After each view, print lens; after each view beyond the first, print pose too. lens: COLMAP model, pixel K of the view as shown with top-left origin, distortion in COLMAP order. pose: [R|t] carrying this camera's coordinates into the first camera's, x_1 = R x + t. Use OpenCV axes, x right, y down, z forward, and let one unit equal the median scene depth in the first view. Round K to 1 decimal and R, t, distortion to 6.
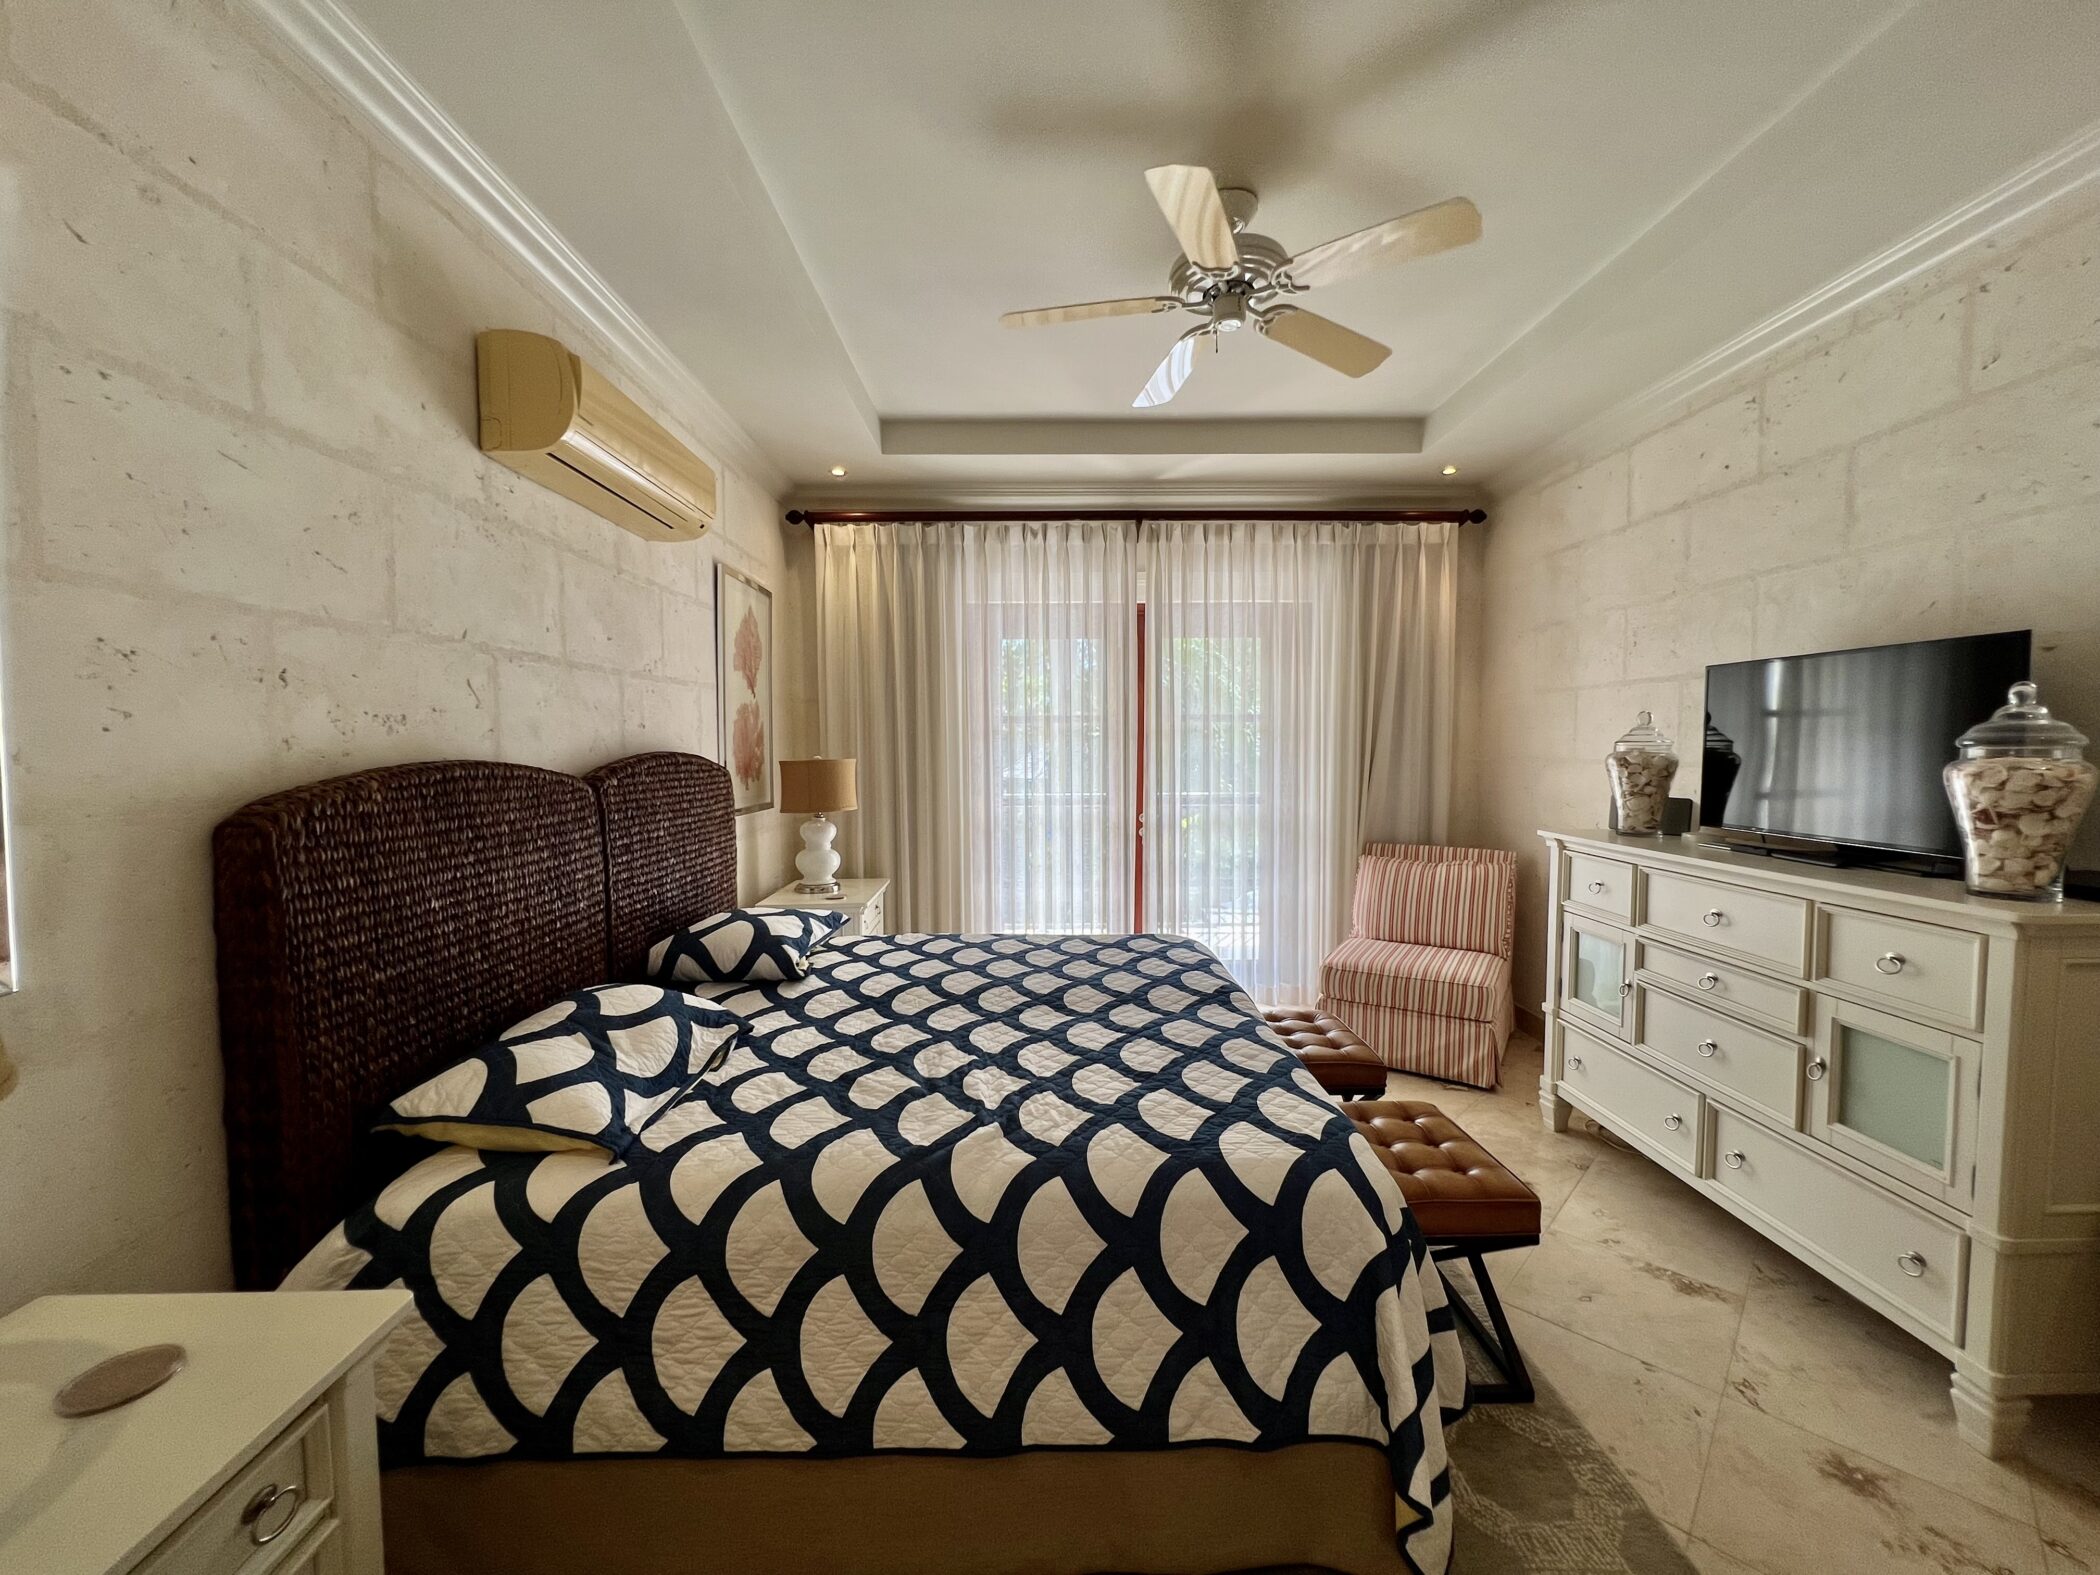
lens RADIAL K [[842.1, 0, 1040.4], [0, 842.1, 788.1], [0, 0, 1]] dist [-0.003774, 0.001382]
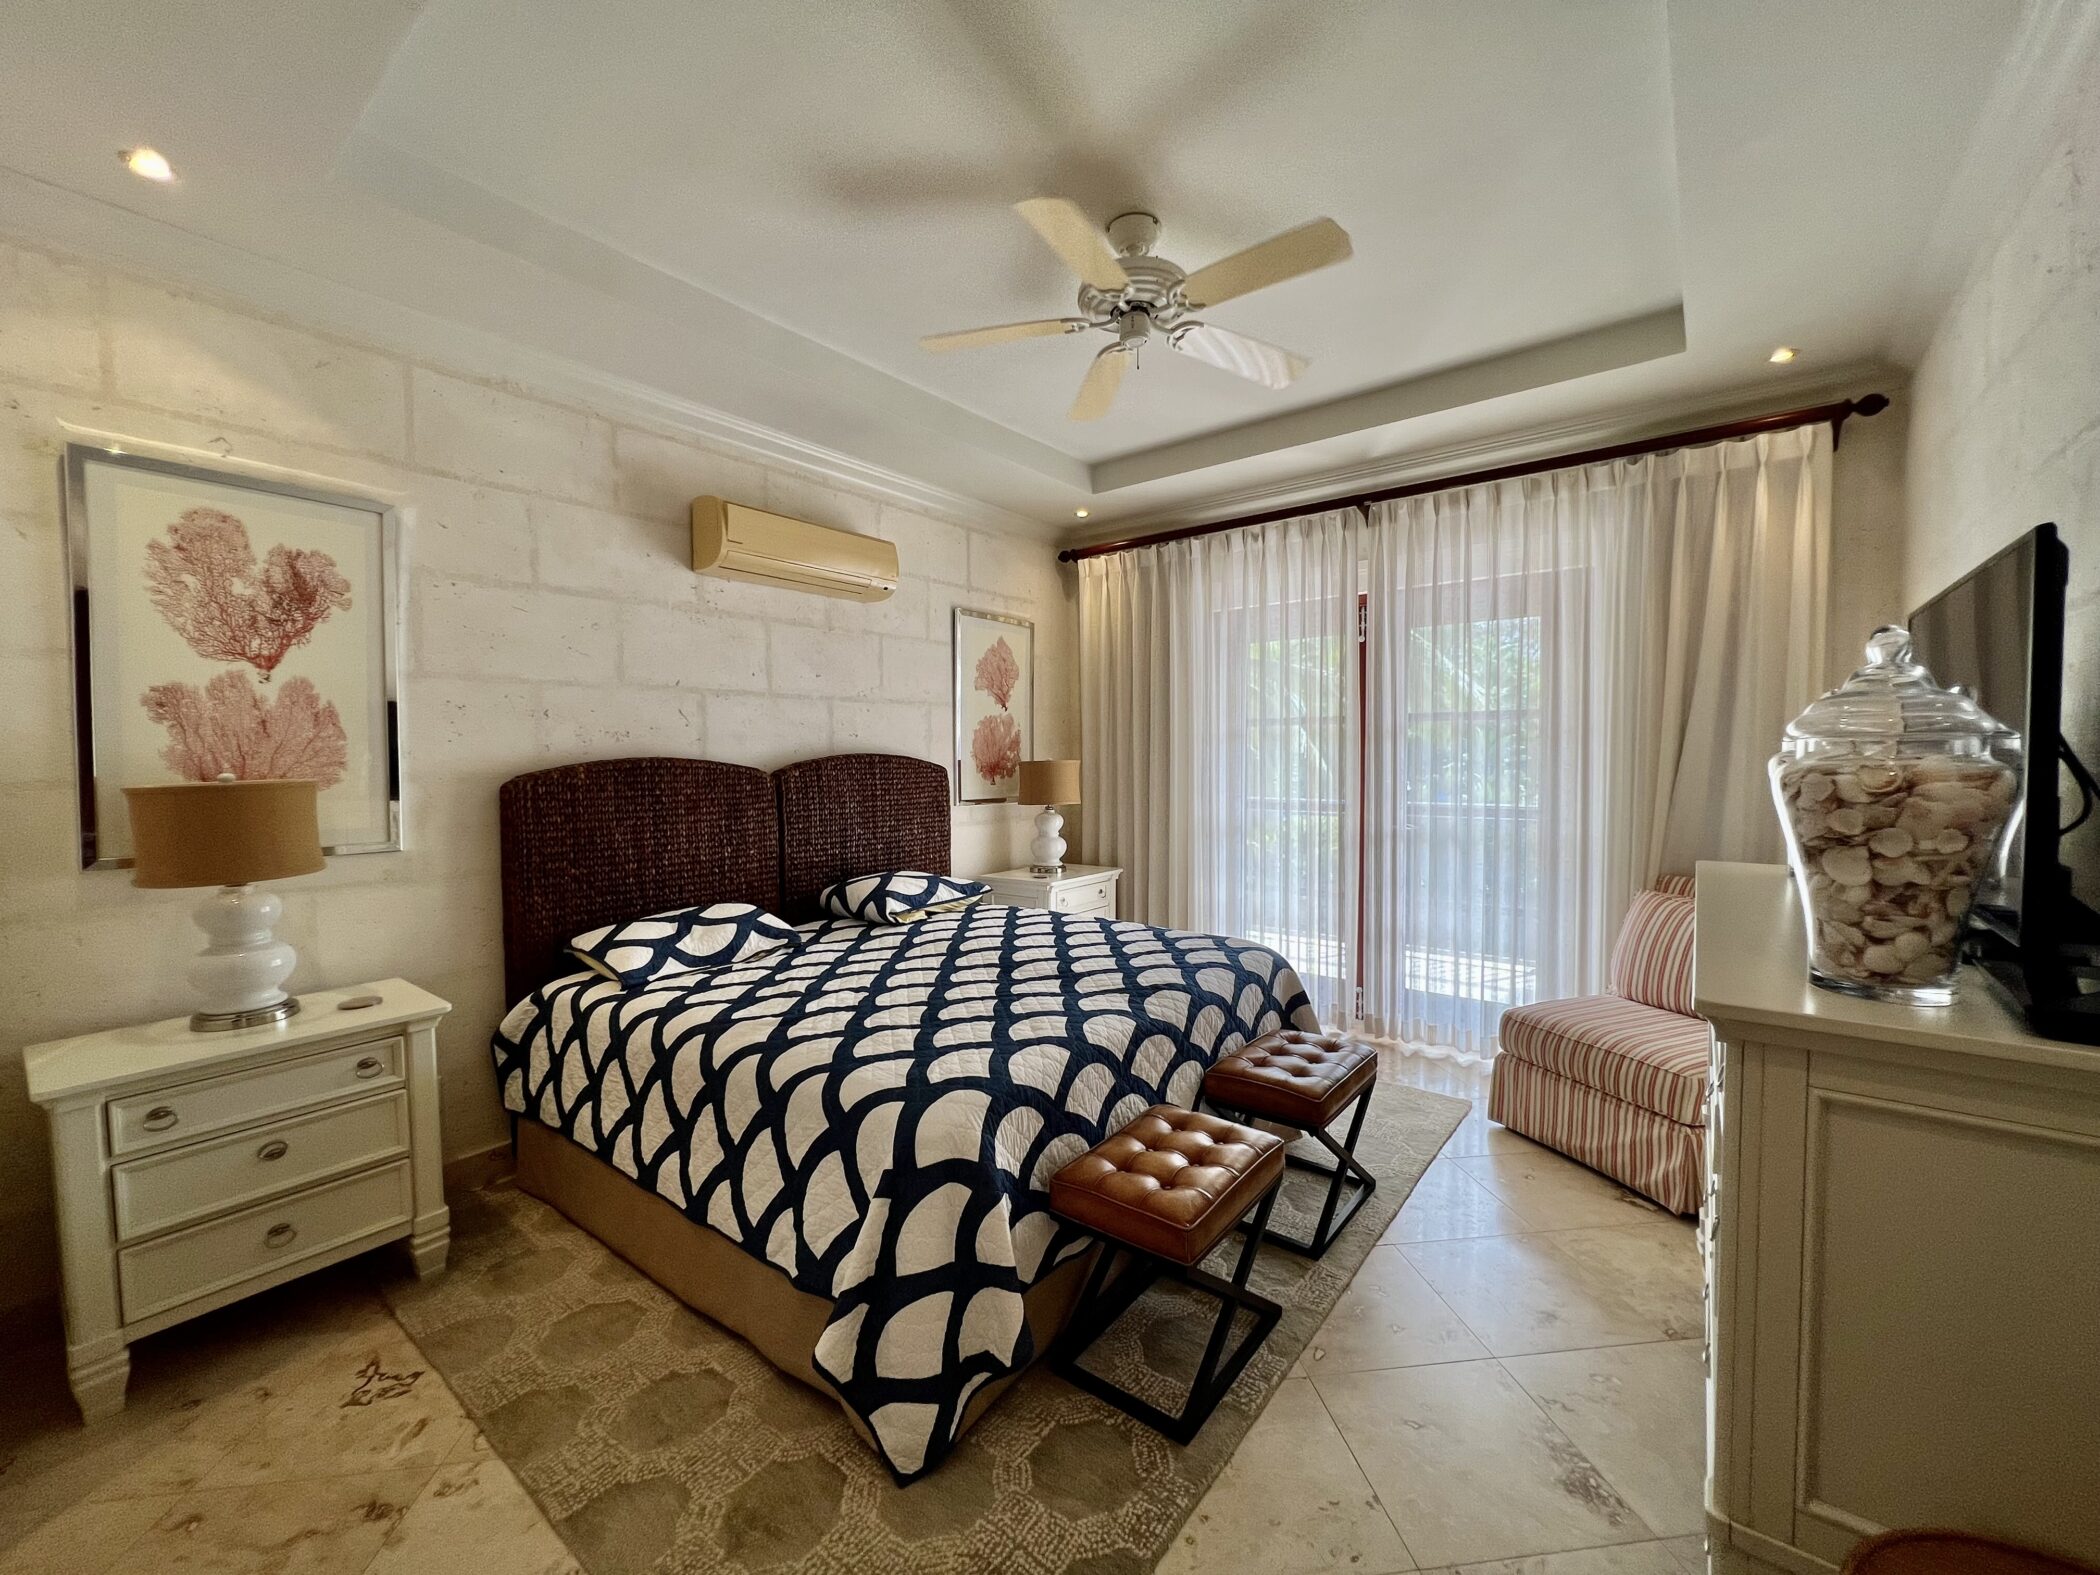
lens RADIAL K [[842.1, 0, 1061.0], [0, 842.1, 788.3], [0, 0, 1]] dist [-0.003774, 0.001382]
pose [[0.781716, 0.024669, -0.623146, 0.582393], [-0.028810, 0.999579, 0.003431, 0.000481], [0.622969, 0.015270, 0.782098, 0.096268]]
